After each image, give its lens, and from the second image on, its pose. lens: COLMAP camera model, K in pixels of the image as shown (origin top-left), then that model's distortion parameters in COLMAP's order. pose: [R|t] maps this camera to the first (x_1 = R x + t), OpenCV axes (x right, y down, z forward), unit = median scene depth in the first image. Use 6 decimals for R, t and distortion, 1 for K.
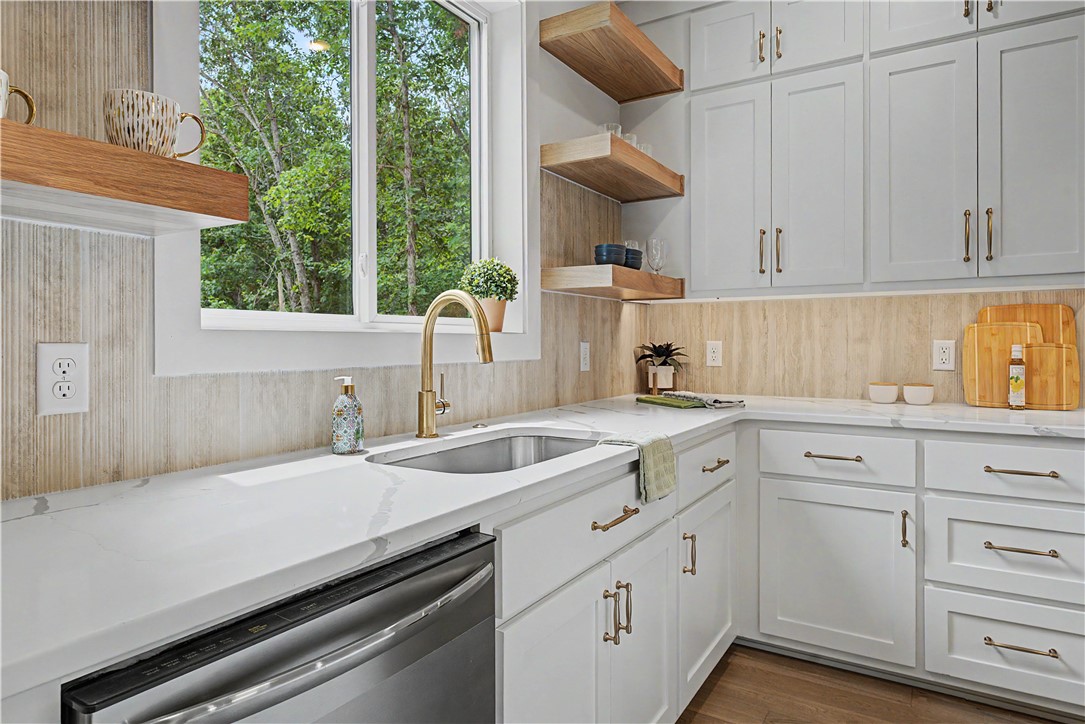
lens RADIAL K [[651.7, 0, 543.5], [0, 651.7, 344.8], [0, 0, 1]] dist [0.000622, 0.002477]
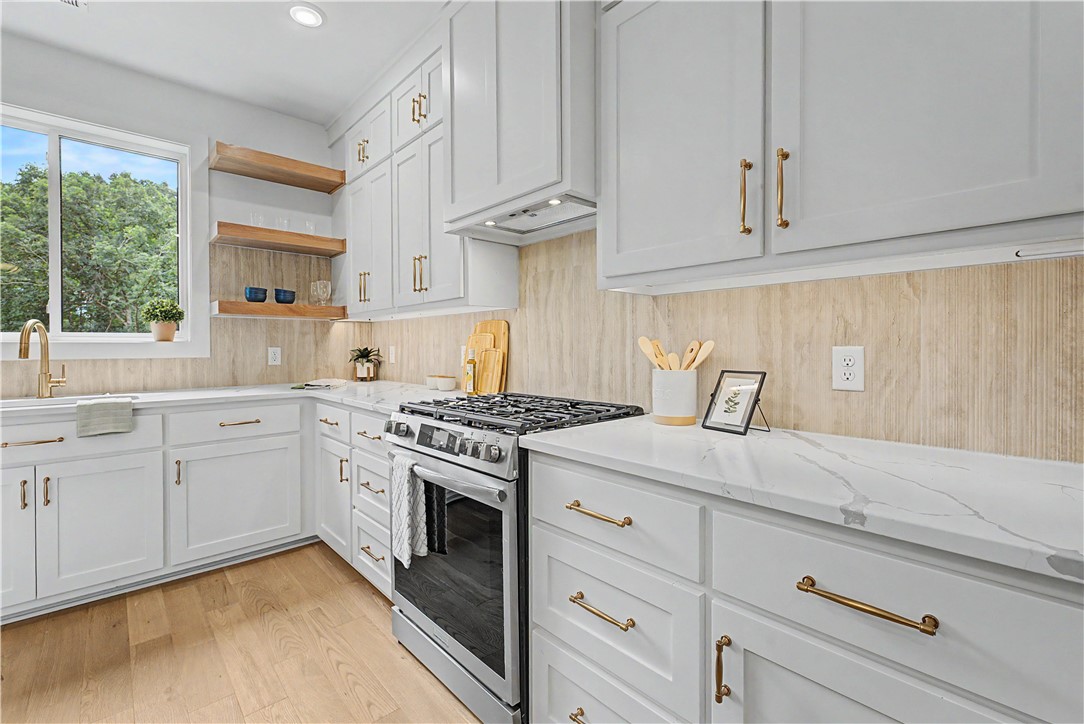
lens RADIAL K [[471.0, 0, 540.3], [0, 471.0, 349.8], [0, 0, 1]] dist [0.002112, -0.000003]
pose [[0.963257, 0.001864, -0.268576, 1.139548], [-0.000555, 0.999988, 0.004950, -0.003779], [0.268582, -0.004619, 0.963246, 0.058153]]
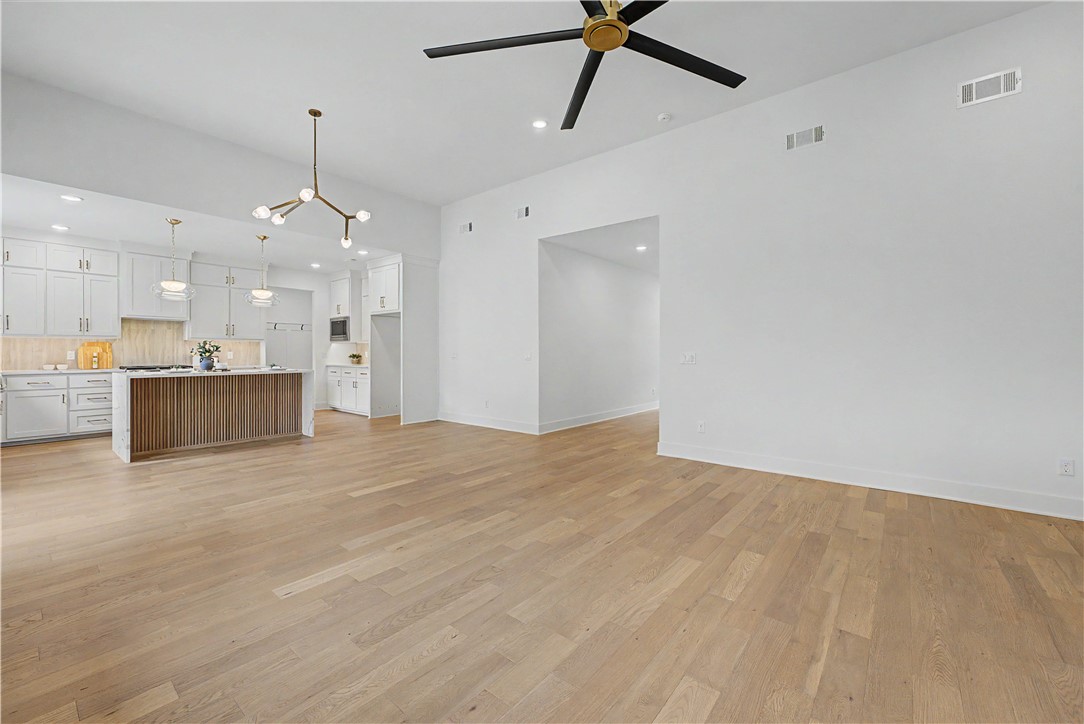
lens RADIAL K [[439.4, 0, 543.5], [0, 439.4, 354.8], [0, 0, 1]] dist [-0.001653, -0.000185]
pose [[0.130197, -0.001990, 0.991486, -1.514852], [0.002020, 0.999996, 0.001742, 0.014269], [-0.991486, 0.001776, 0.130200, -1.986314]]
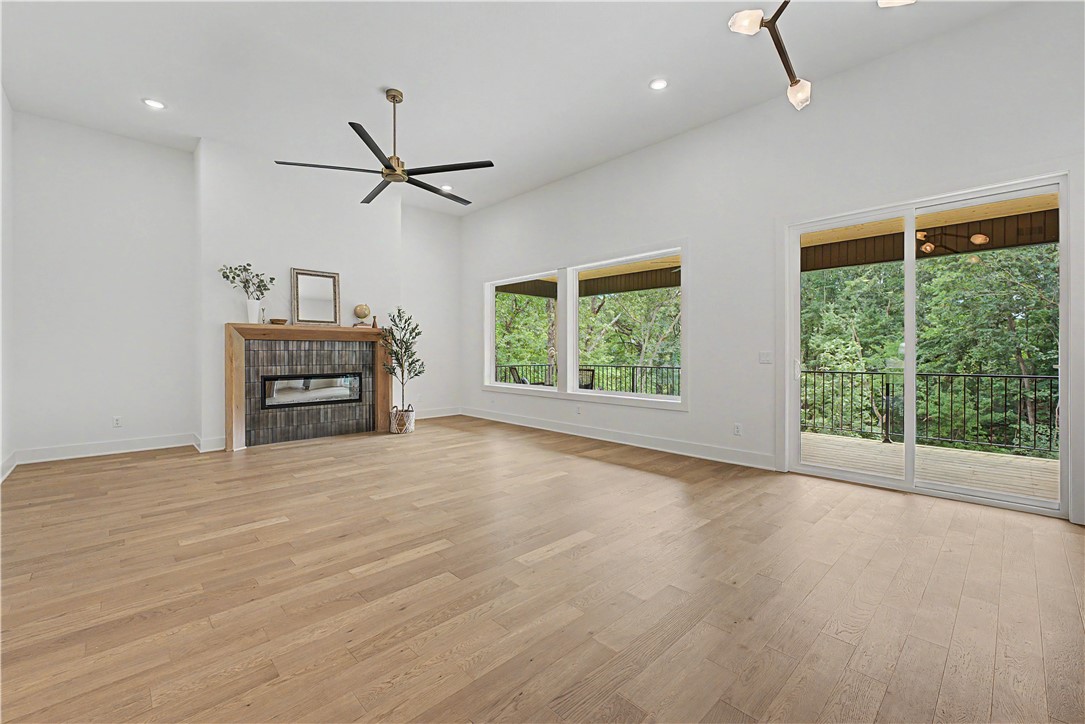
lens RADIAL K [[451.2, 0, 543.5], [0, 451.2, 353.8], [0, 0, 1]] dist [0.002169, -0.000621]
pose [[-0.246450, 0.006422, -0.969134, 1.067788], [-0.001654, 0.999974, 0.007047, 0.003306], [0.969154, 0.003339, -0.246433, -0.973236]]
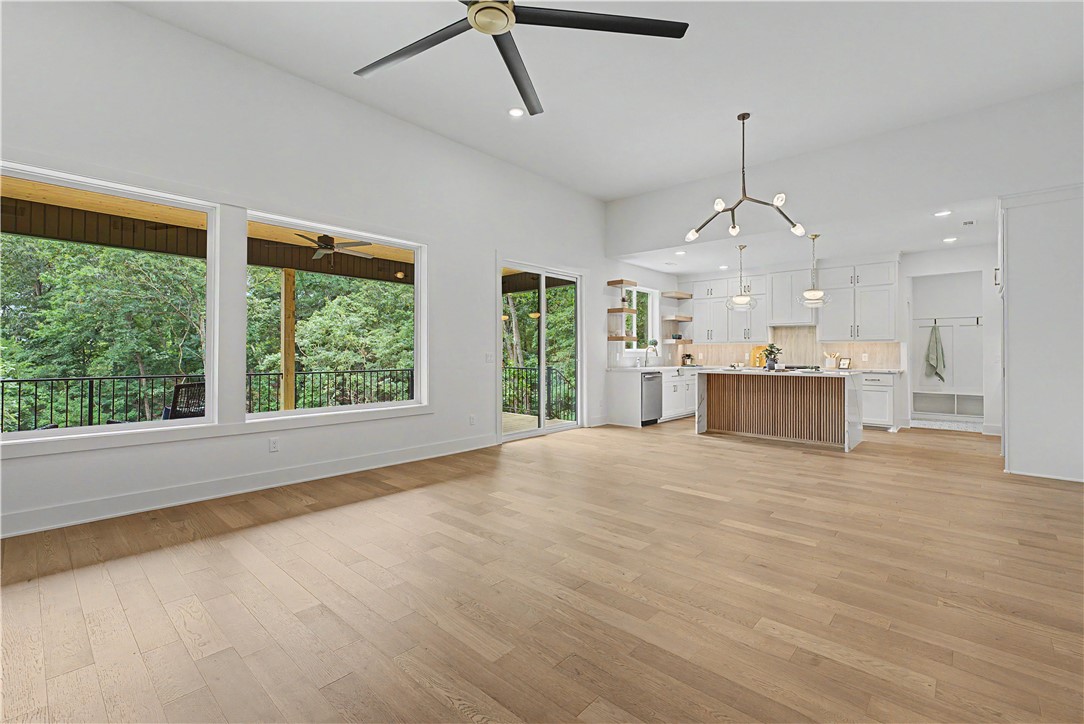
lens RADIAL K [[476.6, 0, 543.1], [0, 476.6, 349.1], [0, 0, 1]] dist [0.000971, -0.000132]
pose [[0.983697, 0.003240, -0.179805, -0.251385], [-0.005448, 0.999916, -0.011786, 0.012438], [0.179751, 0.012573, 0.983632, -2.944988]]
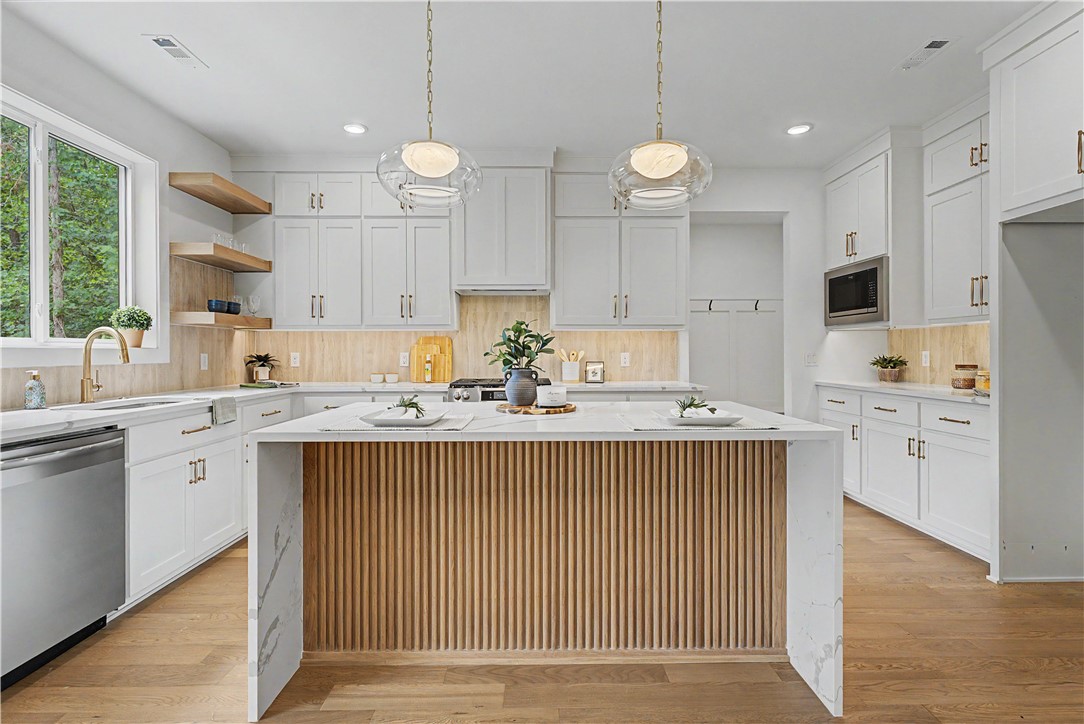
lens RADIAL K [[512.8, 0, 542.7], [0, 512.8, 353.4], [0, 0, 1]] dist [-0.001447, -0.000429]
pose [[0.845045, 0.000283, 0.534696, 0.107535], [0.001734, 0.999993, -0.003270, 0.002672], [-0.534693, 0.003690, 0.845038, -0.718444]]
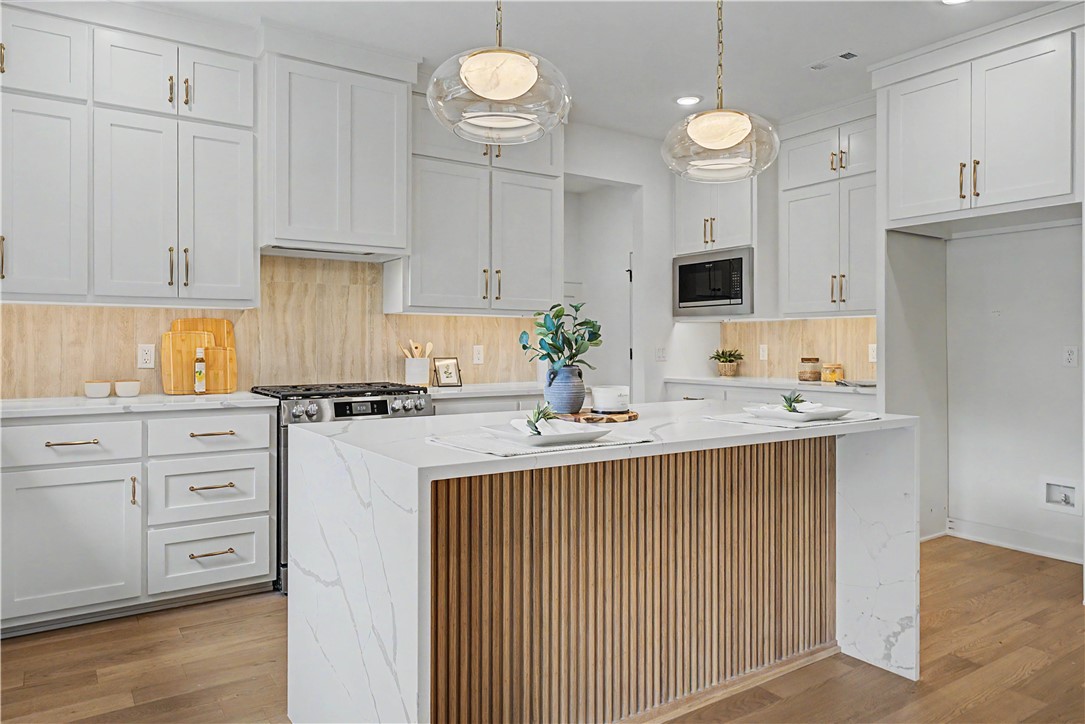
lens RADIAL K [[725.5, 0, 544.3], [0, 725.5, 346.4], [0, 0, 1]] dist [-0.001045, 0.001527]
pose [[0.407659, 0.002260, 0.913131, -0.375947], [0.002001, 0.999992, -0.003368, 0.003622], [-0.913132, 0.003200, 0.407651, -0.287695]]
